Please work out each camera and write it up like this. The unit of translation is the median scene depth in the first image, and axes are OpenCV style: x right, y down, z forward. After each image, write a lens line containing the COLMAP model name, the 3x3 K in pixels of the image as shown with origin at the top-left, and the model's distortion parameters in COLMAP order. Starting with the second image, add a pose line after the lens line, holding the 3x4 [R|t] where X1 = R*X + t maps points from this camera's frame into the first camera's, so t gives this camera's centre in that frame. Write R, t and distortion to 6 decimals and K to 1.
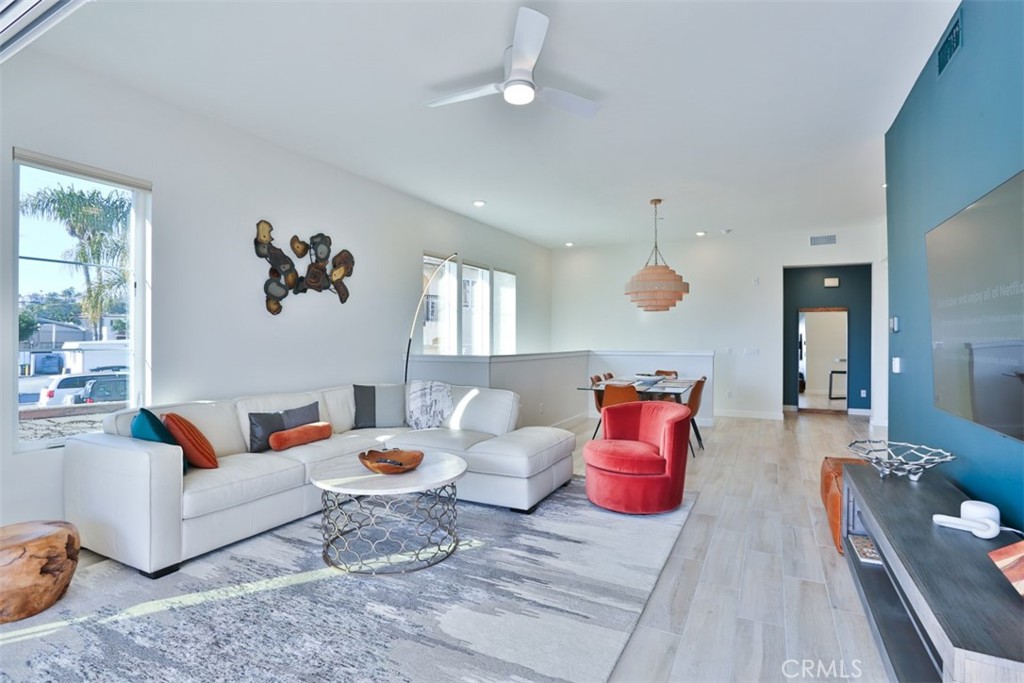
lens RADIAL K [[495.3, 0, 518.9], [0, 495.3, 336.9], [0, 0, 1]] dist [-0.078993, 0.035831]
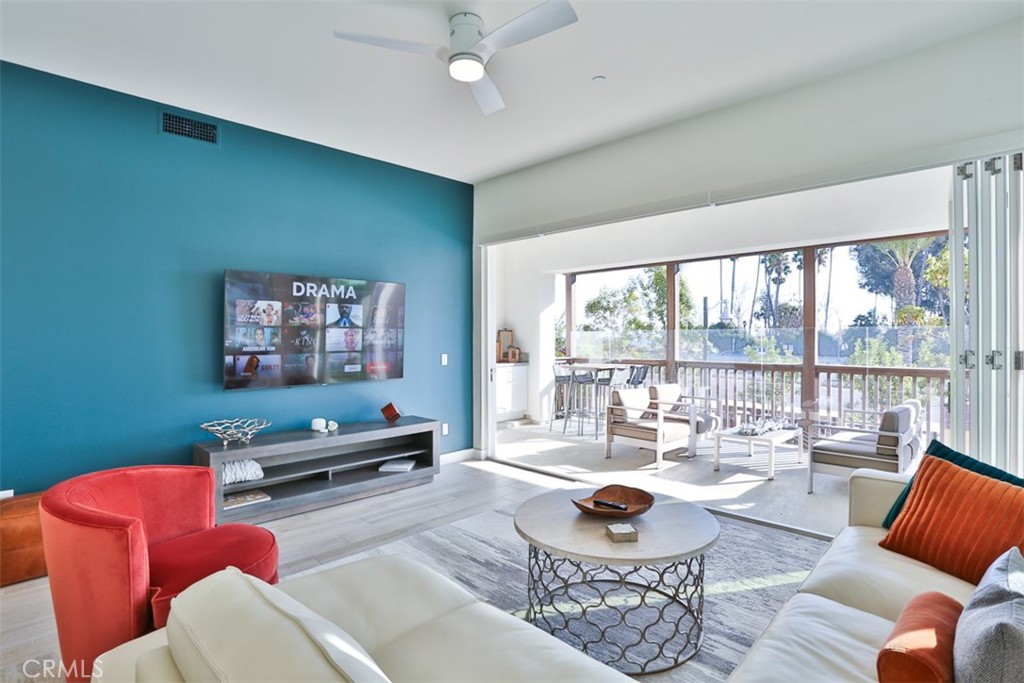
lens RADIAL K [[511.3, 0, 512.4], [0, 511.3, 336.5], [0, 0, 1]] dist [-0.091956, 0.047457]
pose [[-0.954309, 0.001581, 0.298817, -0.250218], [-0.000106, 0.999984, -0.005627, -0.008386], [-0.298821, -0.005402, -0.954294, 1.302824]]
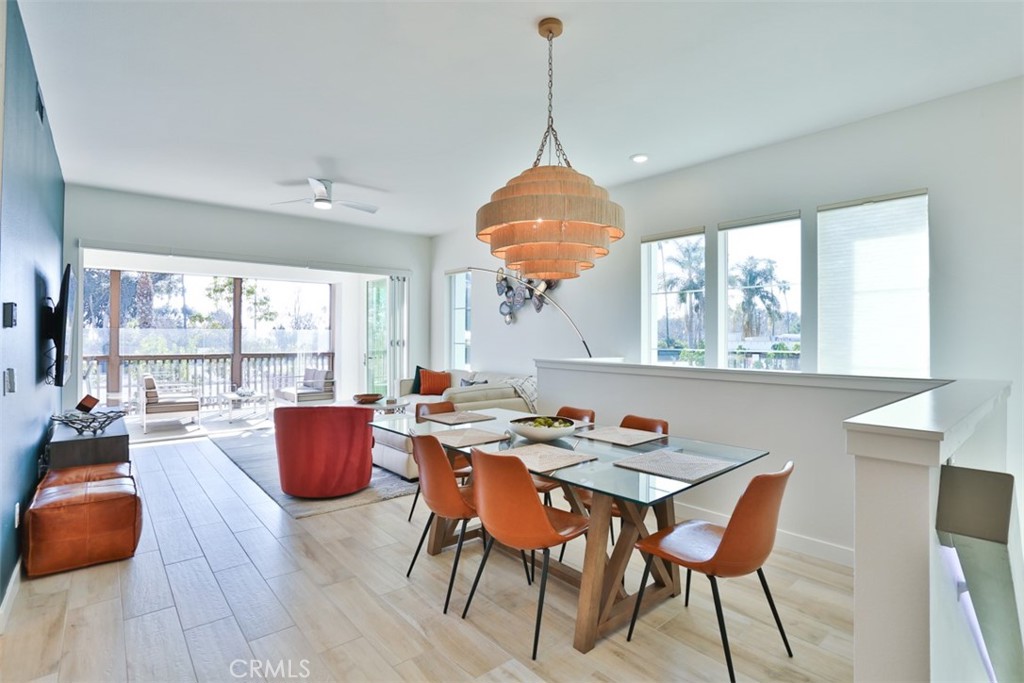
lens RADIAL K [[495.3, 0, 518.9], [0, 495.3, 336.9], [0, 0, 1]] dist [-0.078993, 0.035831]
pose [[-0.370926, 0.004279, -0.928652, 1.015823], [0.003897, 0.999988, 0.003051, -0.010576], [0.928654, -0.002487, -0.370938, 1.682635]]
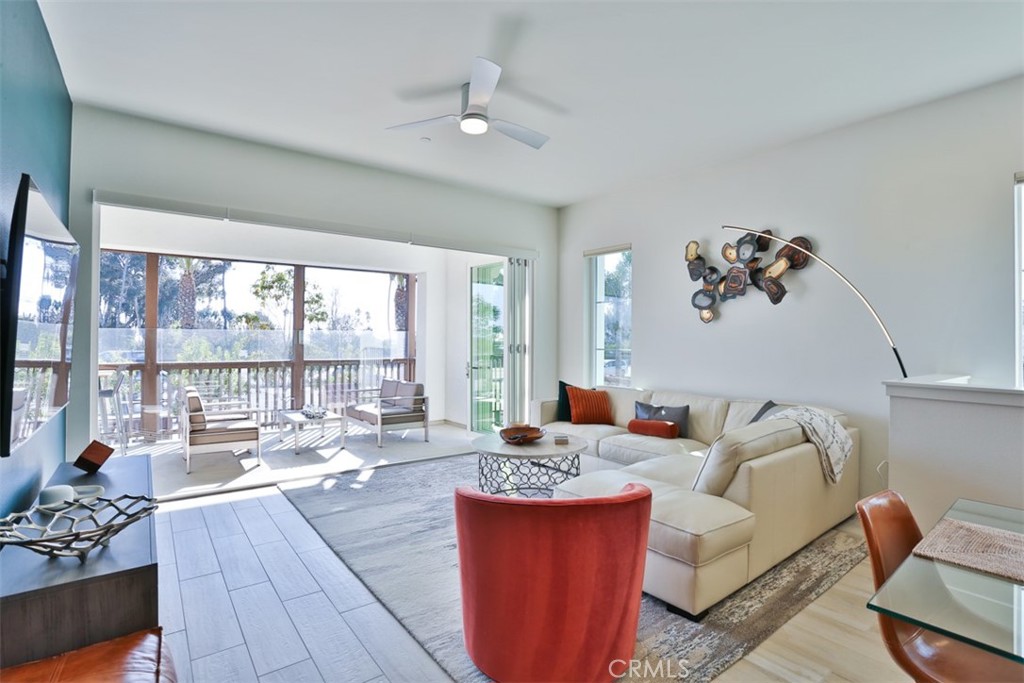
lens RADIAL K [[495.3, 0, 518.9], [0, 495.3, 336.9], [0, 0, 1]] dist [-0.078993, 0.035831]
pose [[-0.425391, -0.000843, -0.905009, 0.692592], [0.002734, 0.999994, -0.002216, -0.013372], [0.905006, -0.003417, -0.425386, 1.119720]]
